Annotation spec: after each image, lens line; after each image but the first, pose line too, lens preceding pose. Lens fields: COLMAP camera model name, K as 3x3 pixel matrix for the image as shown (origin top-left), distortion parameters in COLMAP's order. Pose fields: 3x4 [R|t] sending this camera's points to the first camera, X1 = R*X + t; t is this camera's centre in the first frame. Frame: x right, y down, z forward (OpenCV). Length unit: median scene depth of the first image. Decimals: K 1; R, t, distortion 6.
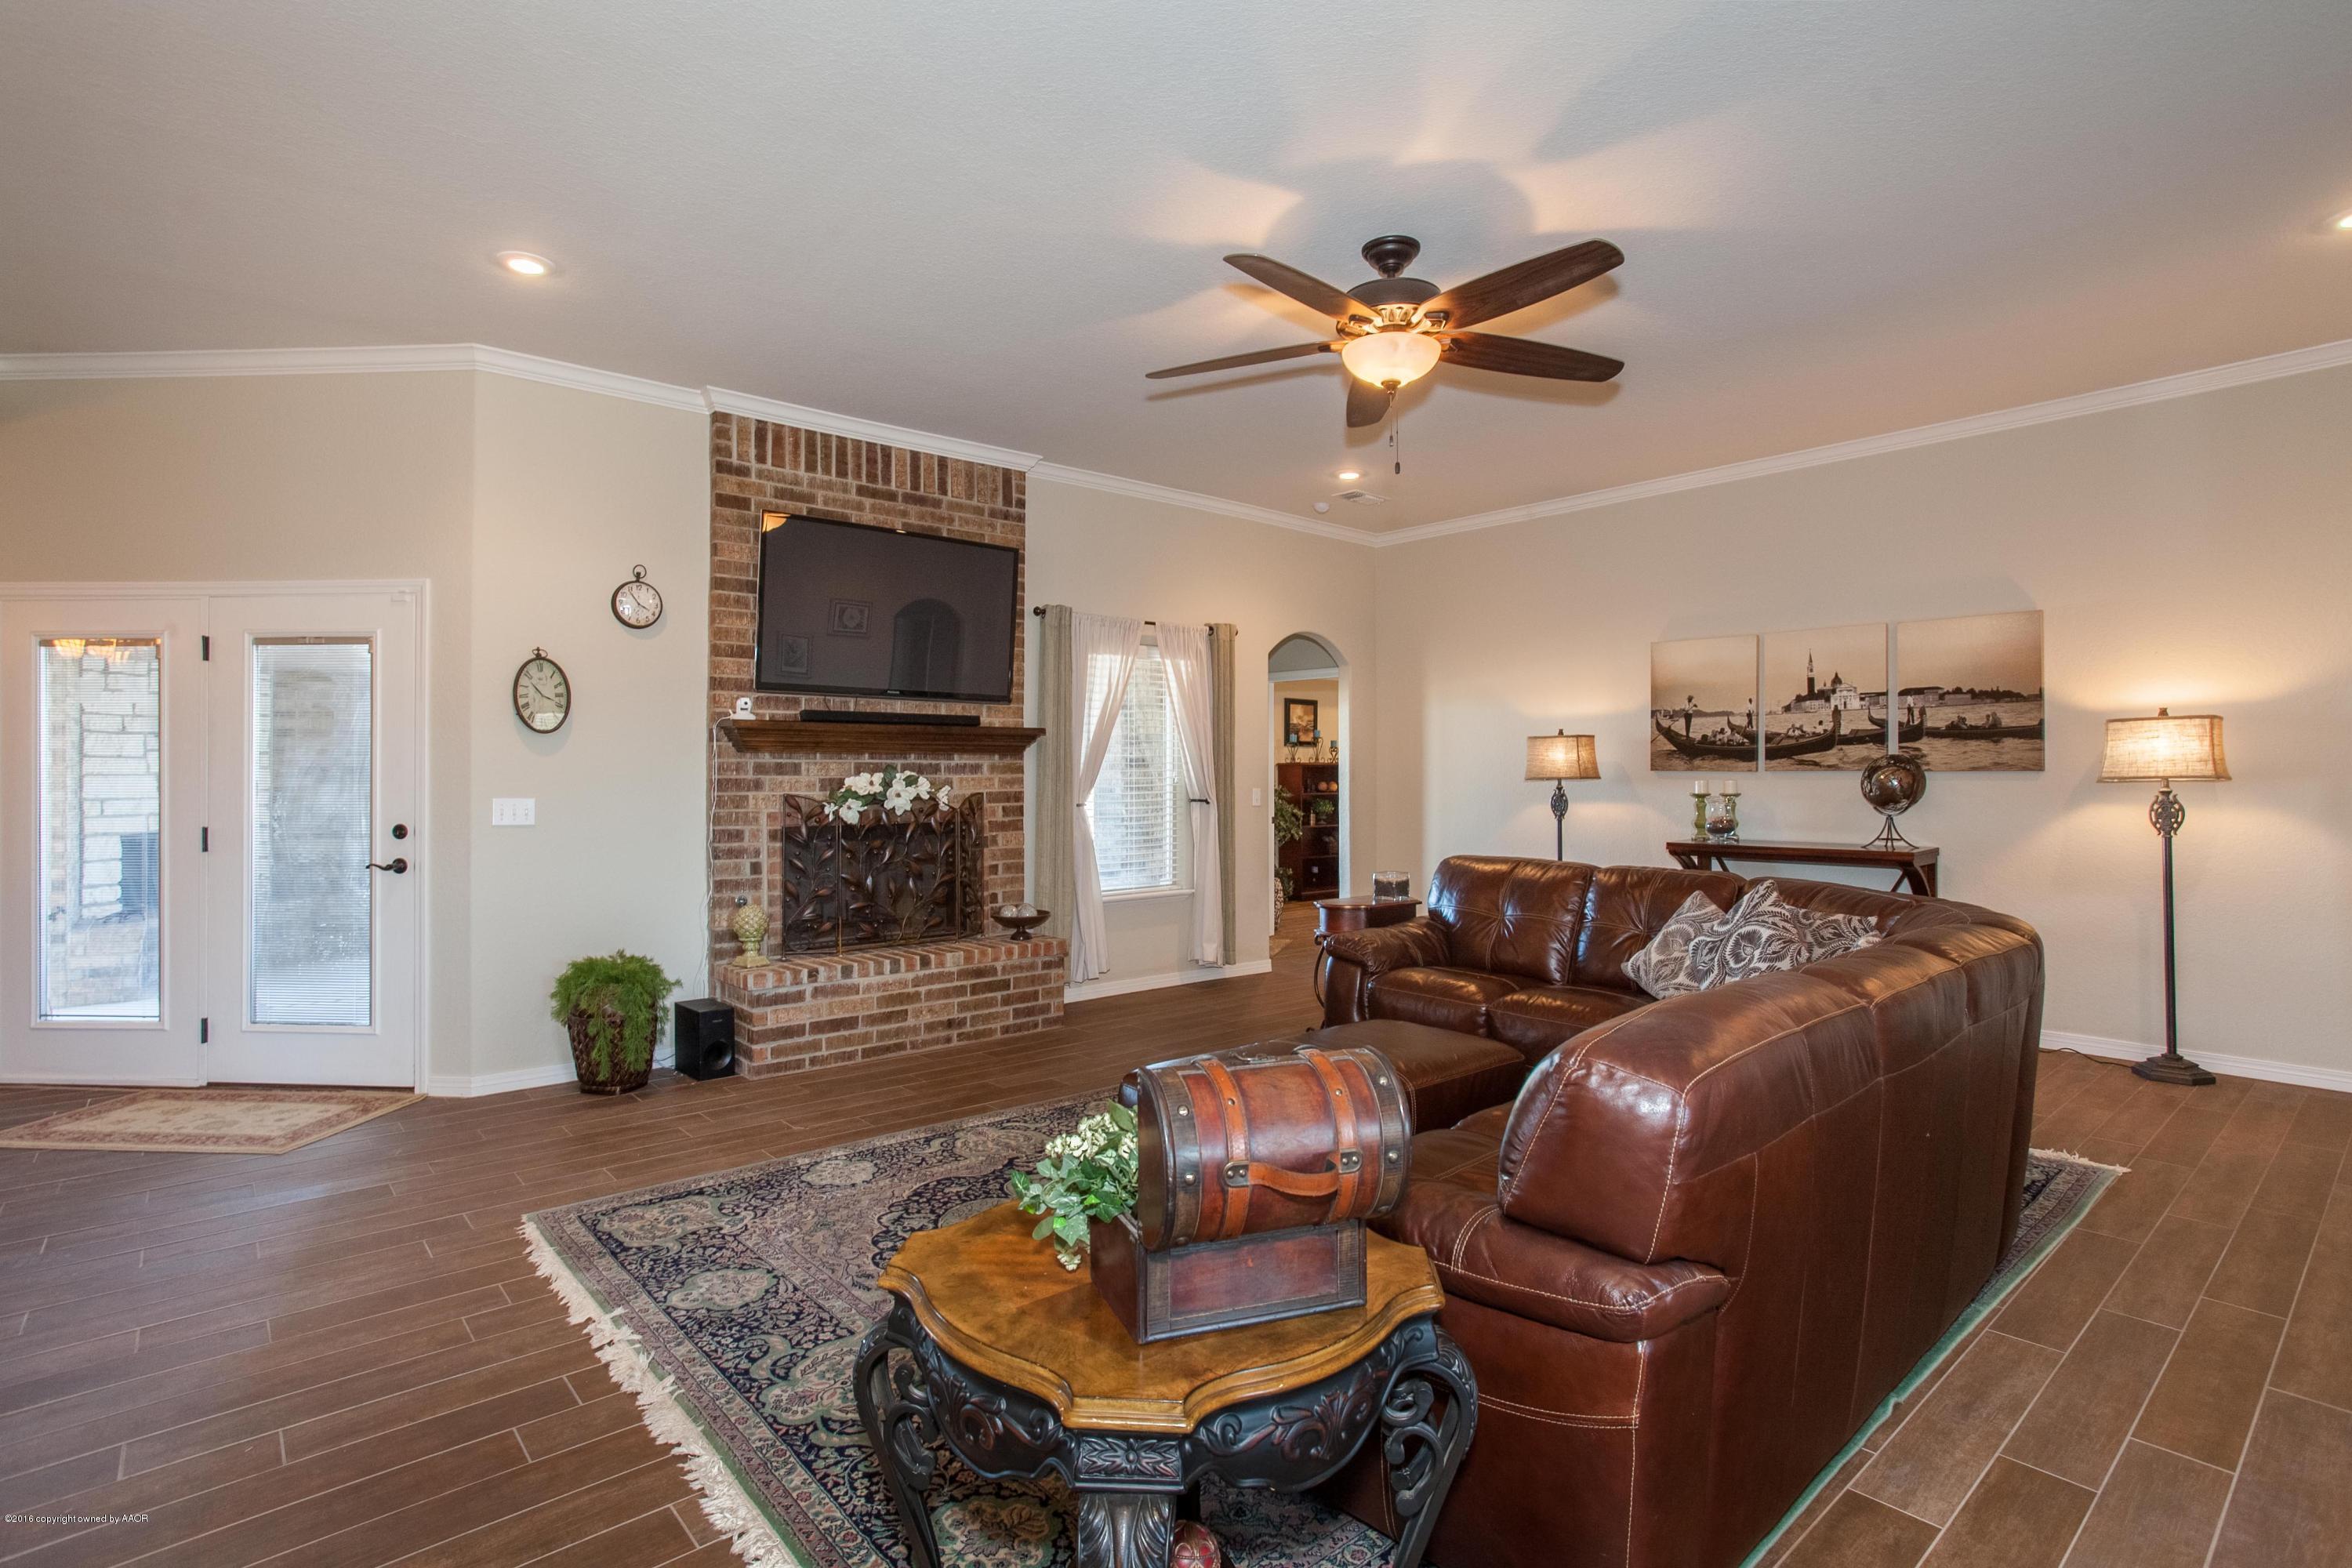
lens RADIAL K [[1159.6, 0, 1185.4], [0, 1159.6, 779.6], [0, 0, 1]] dist [-0.015225, 0.006629]
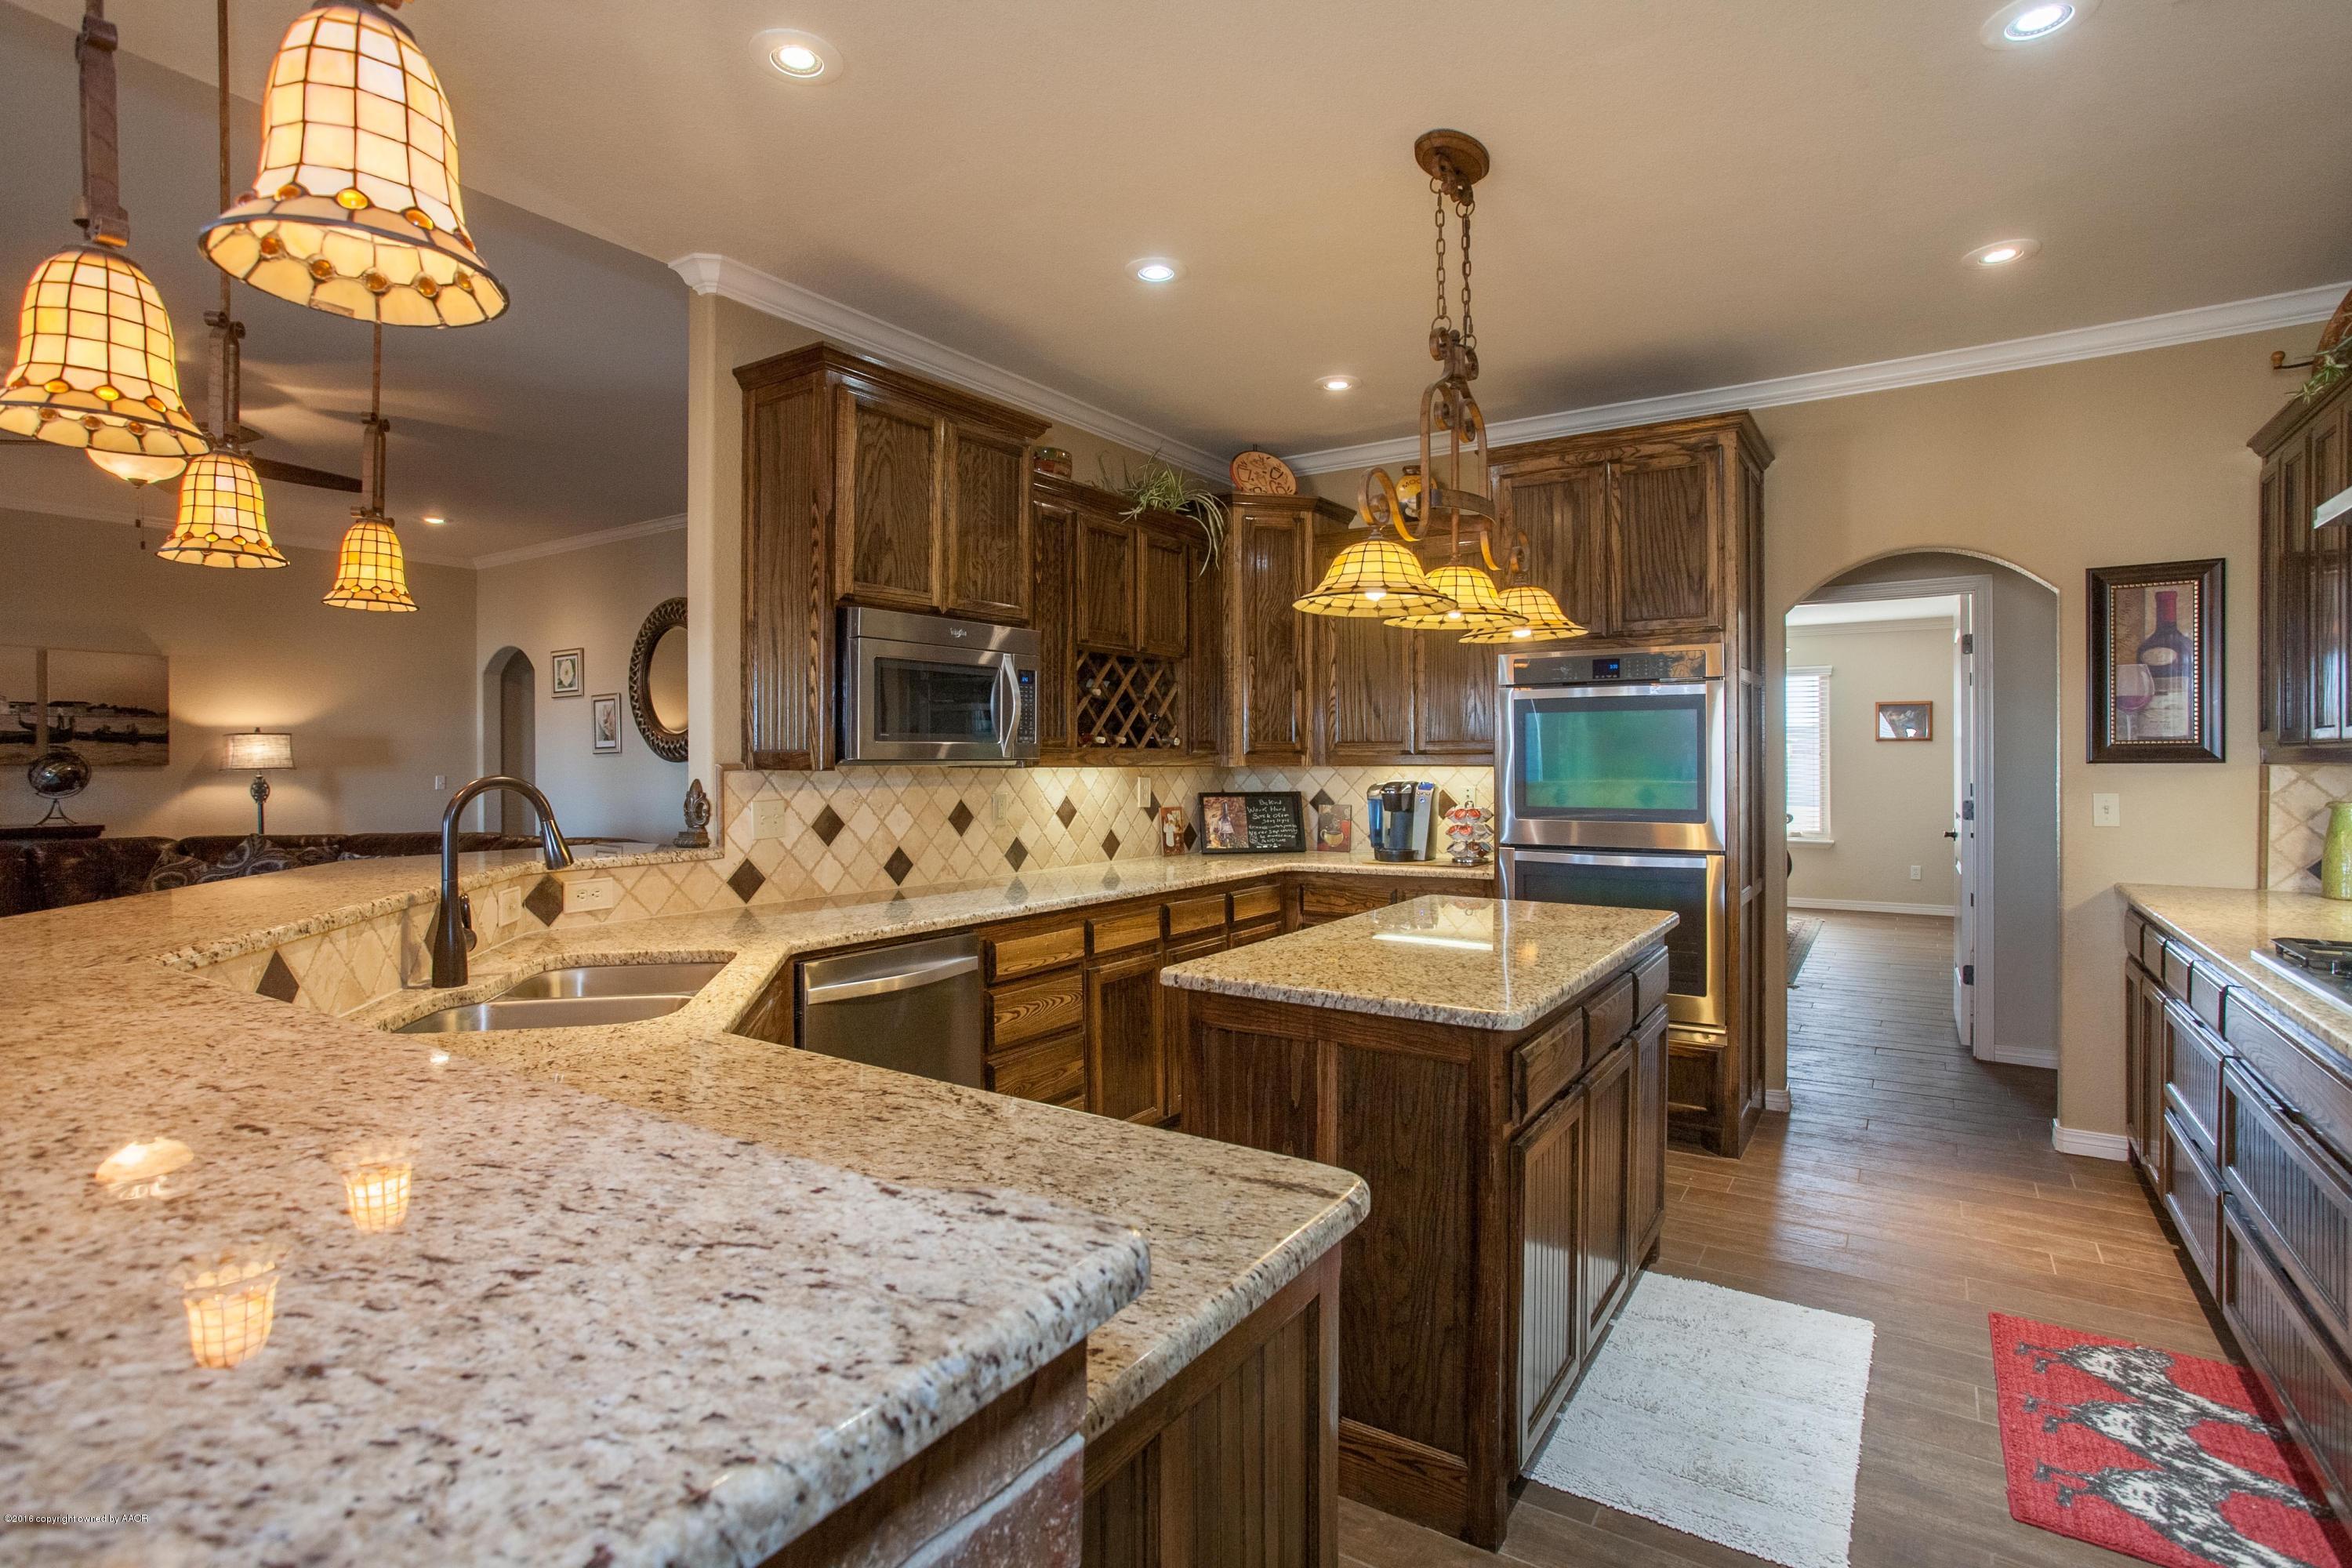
lens RADIAL K [[1159.6, 0, 1230.4], [0, 1159.6, 762.2], [0, 0, 1]] dist [-0.015225, 0.006629]
pose [[-0.291663, 0.002407, 0.956518, -1.010413], [0.008757, 0.999962, 0.000154, 0.000937], [-0.956481, 0.008422, -0.291673, 0.114496]]
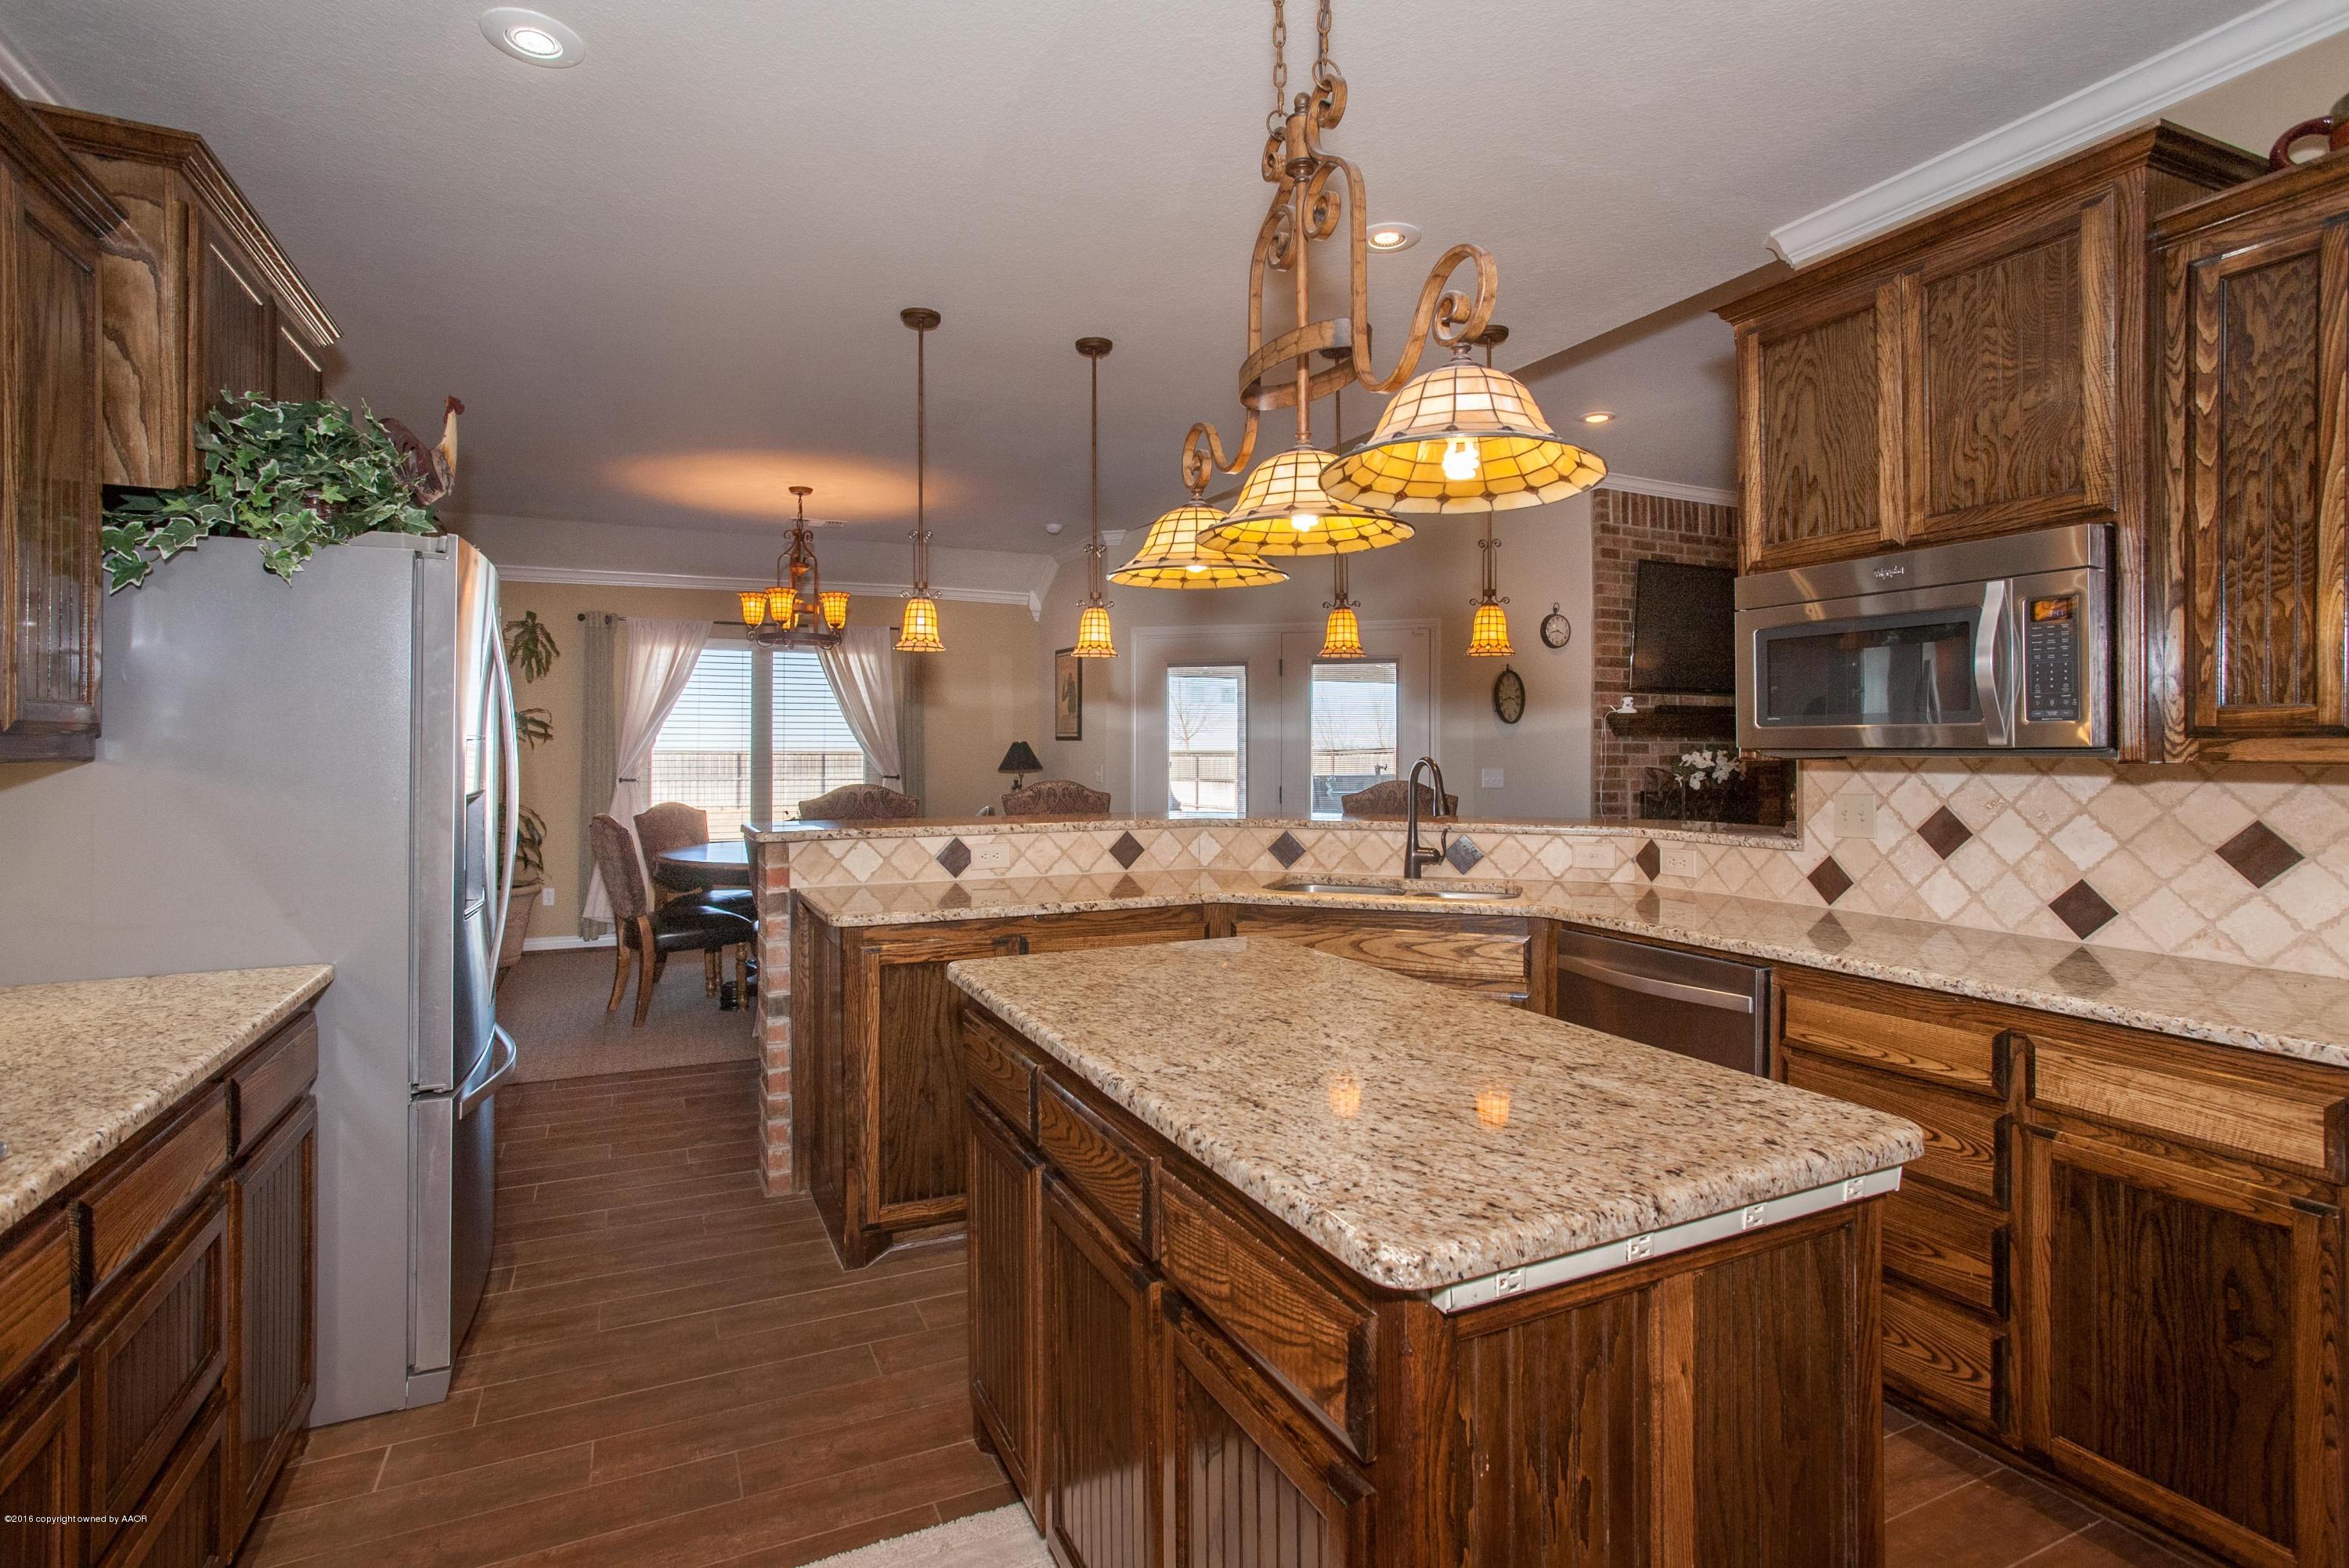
lens RADIAL K [[1158.0, 0, 1178.7], [0, 1158.0, 765.5], [0, 0, 1]] dist [-0.015225, 0.006629]
pose [[0.962285, 0.010476, -0.271843, -0.498909], [-0.008447, 0.999927, 0.008631, 0.003525], [0.271914, -0.006009, 0.962303, -0.448627]]
